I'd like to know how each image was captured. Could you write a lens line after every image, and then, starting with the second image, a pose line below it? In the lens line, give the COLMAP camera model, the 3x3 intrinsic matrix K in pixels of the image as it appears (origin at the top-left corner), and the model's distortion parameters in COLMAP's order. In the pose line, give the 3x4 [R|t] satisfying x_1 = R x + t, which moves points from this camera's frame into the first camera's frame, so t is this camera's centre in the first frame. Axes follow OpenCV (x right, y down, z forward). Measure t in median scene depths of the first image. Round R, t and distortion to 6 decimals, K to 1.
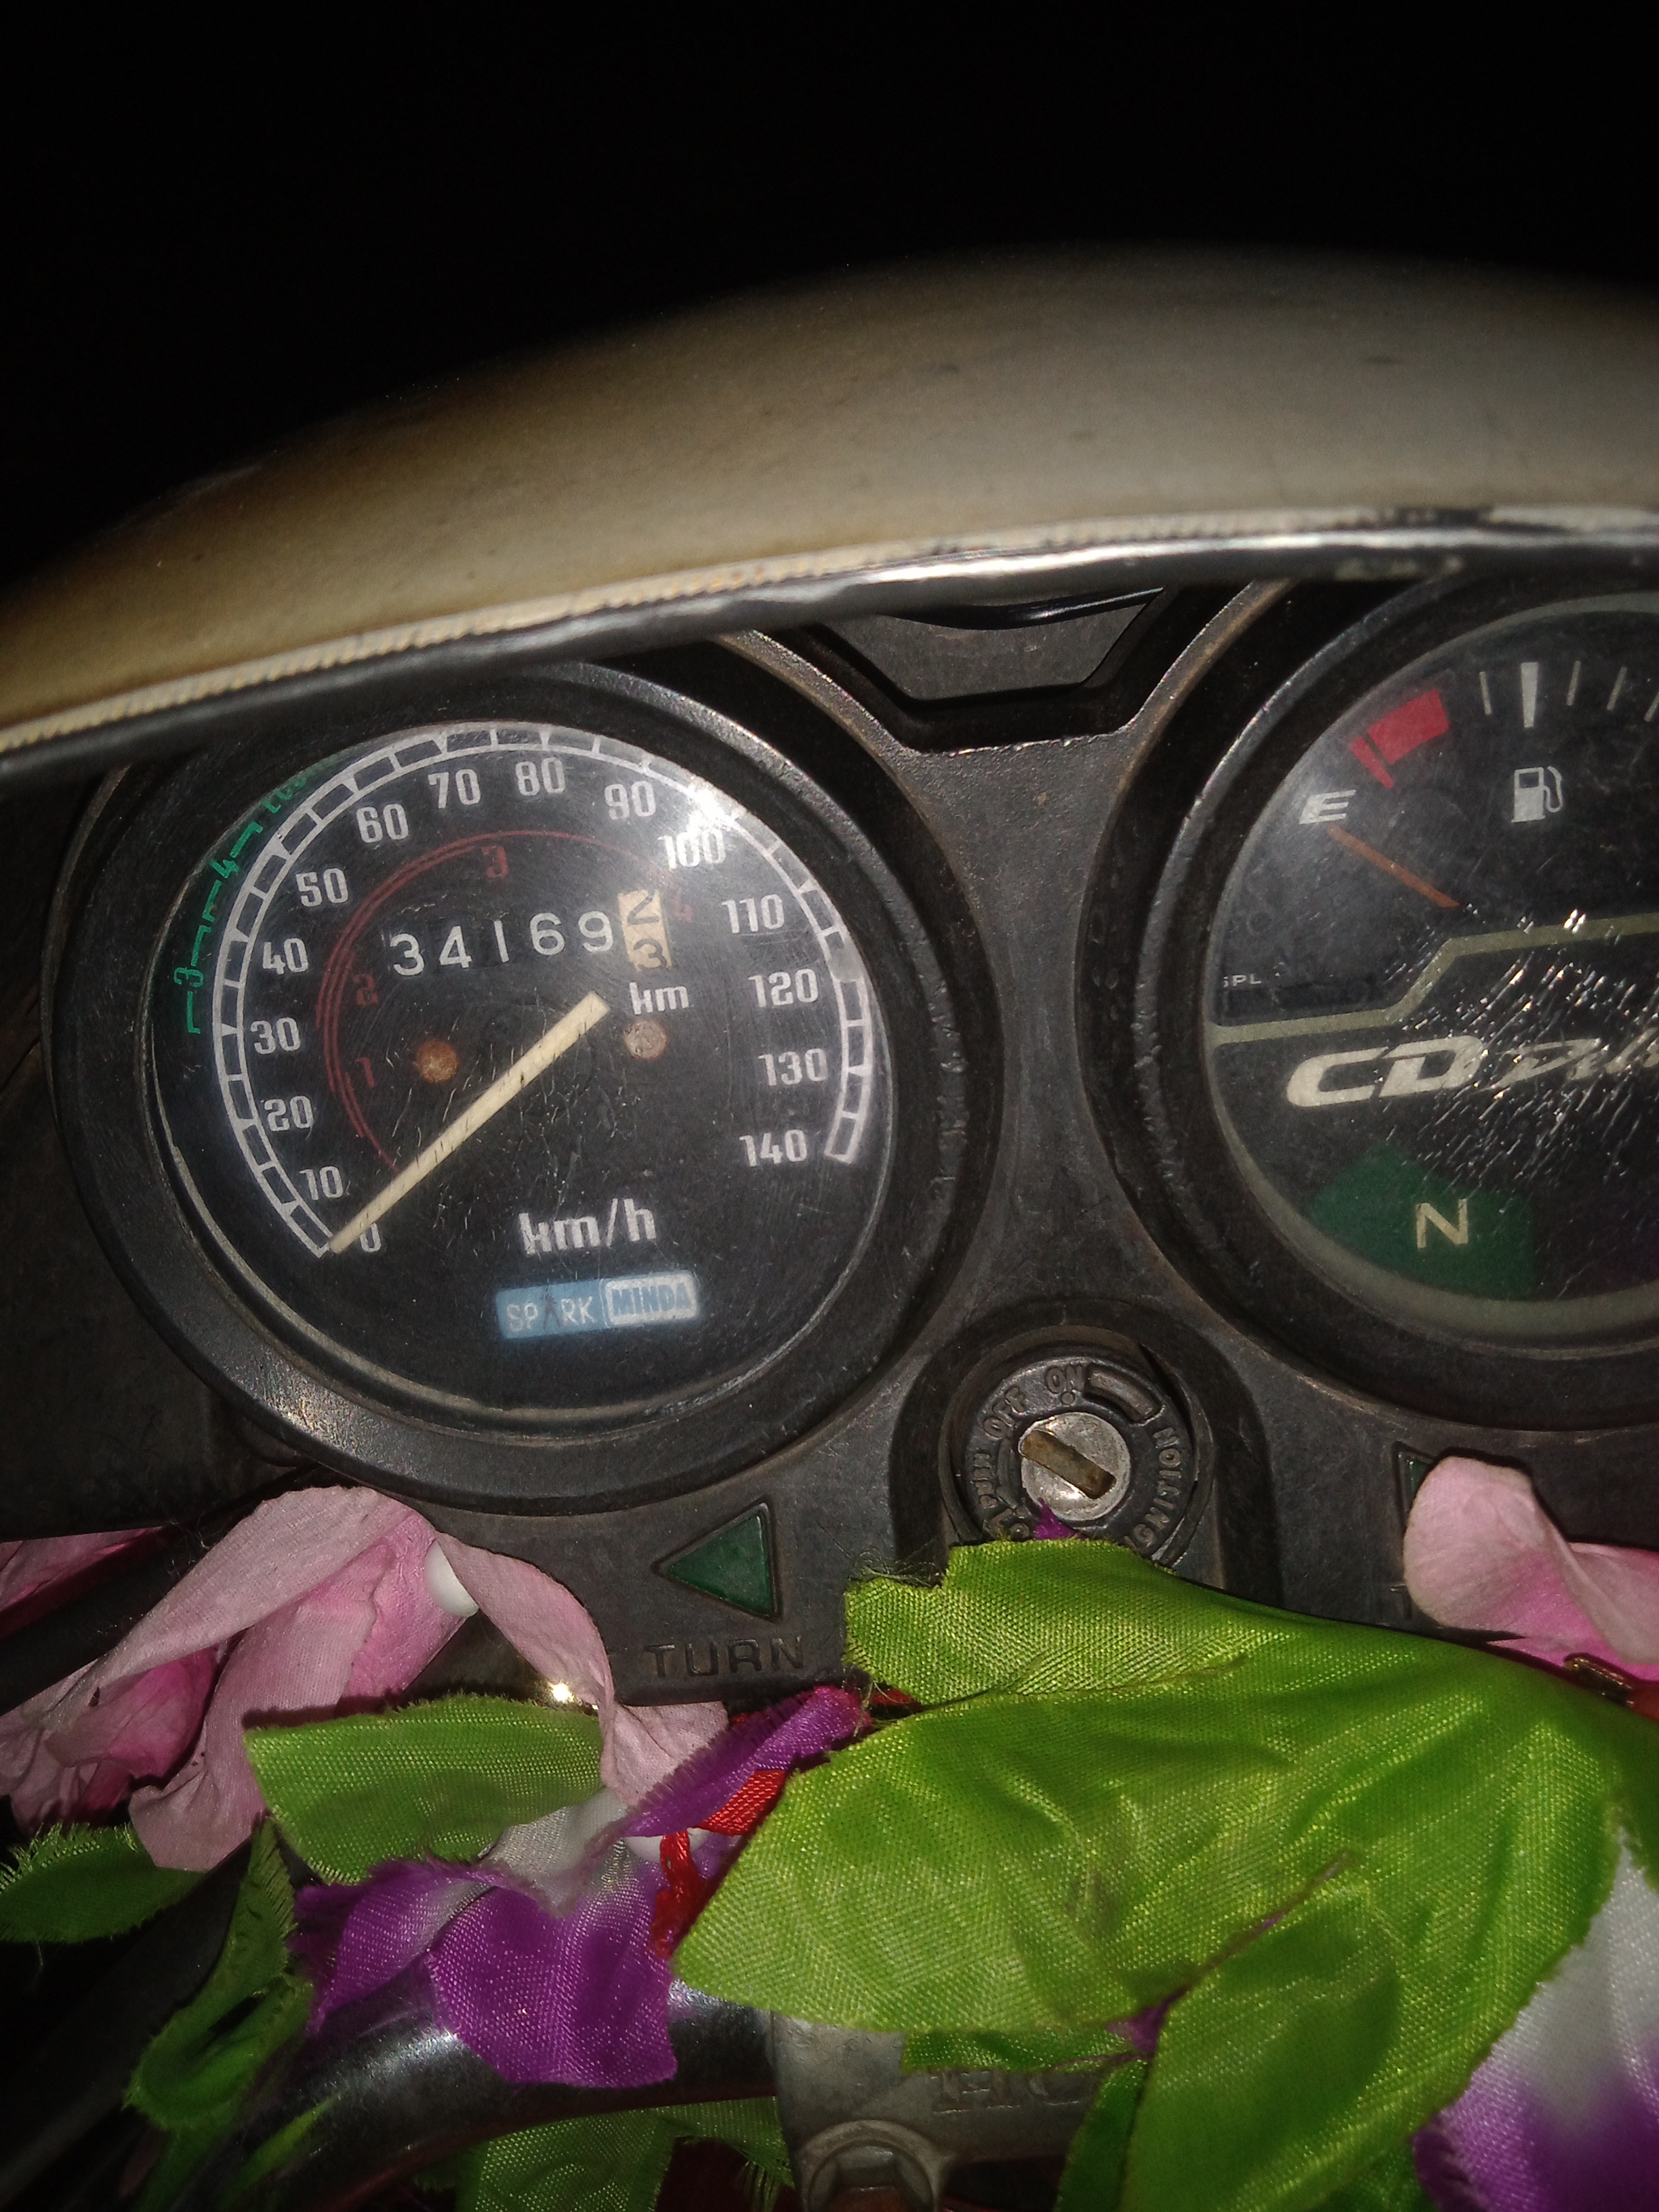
lens RADIAL K [[1826.7, 0, 793.4], [0, 1826.7, 1078.4], [0, 0, 1]] dist [0.098345, -0.512163]
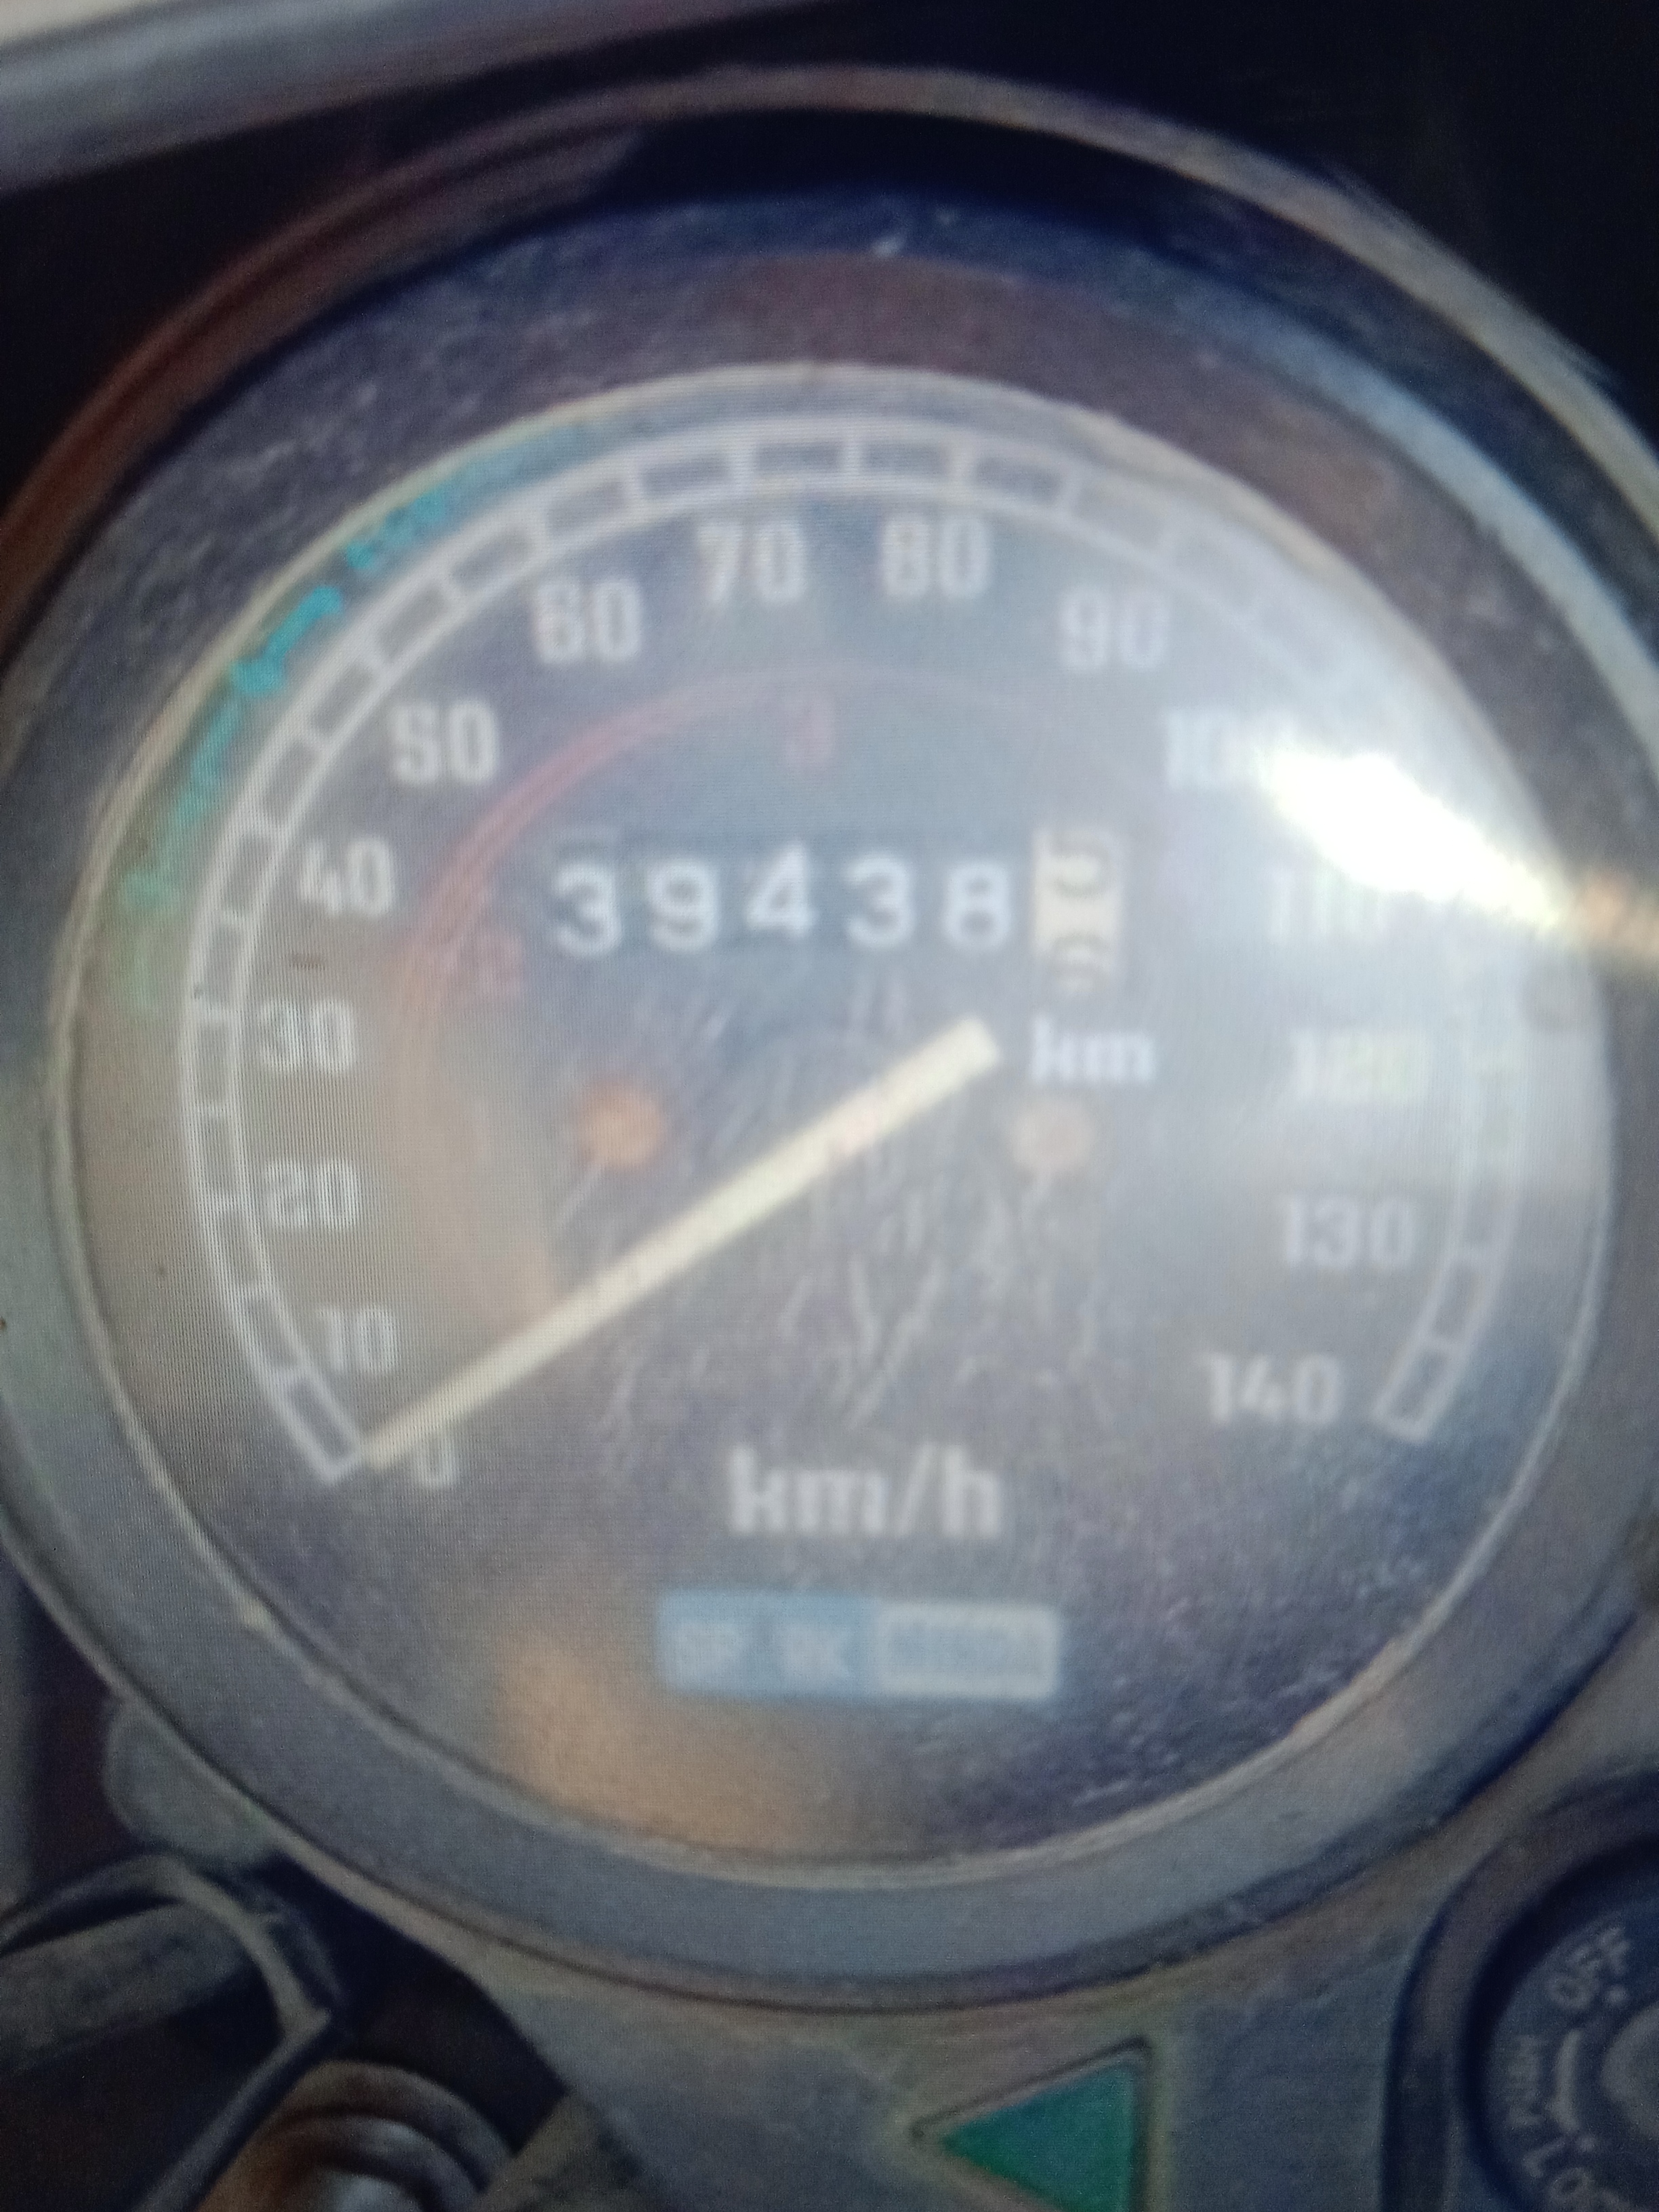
lens RADIAL K [[1794.2, 0, 787.9], [0, 1794.2, 1158.9], [0, 0, 1]] dist [0.005077, -0.003381]
pose [[0.992018, 0.126066, -0.002888, -0.148952], [-0.126074, 0.991105, -0.042609, 0.014229], [-0.002510, 0.042633, 0.999088, 0.521723]]
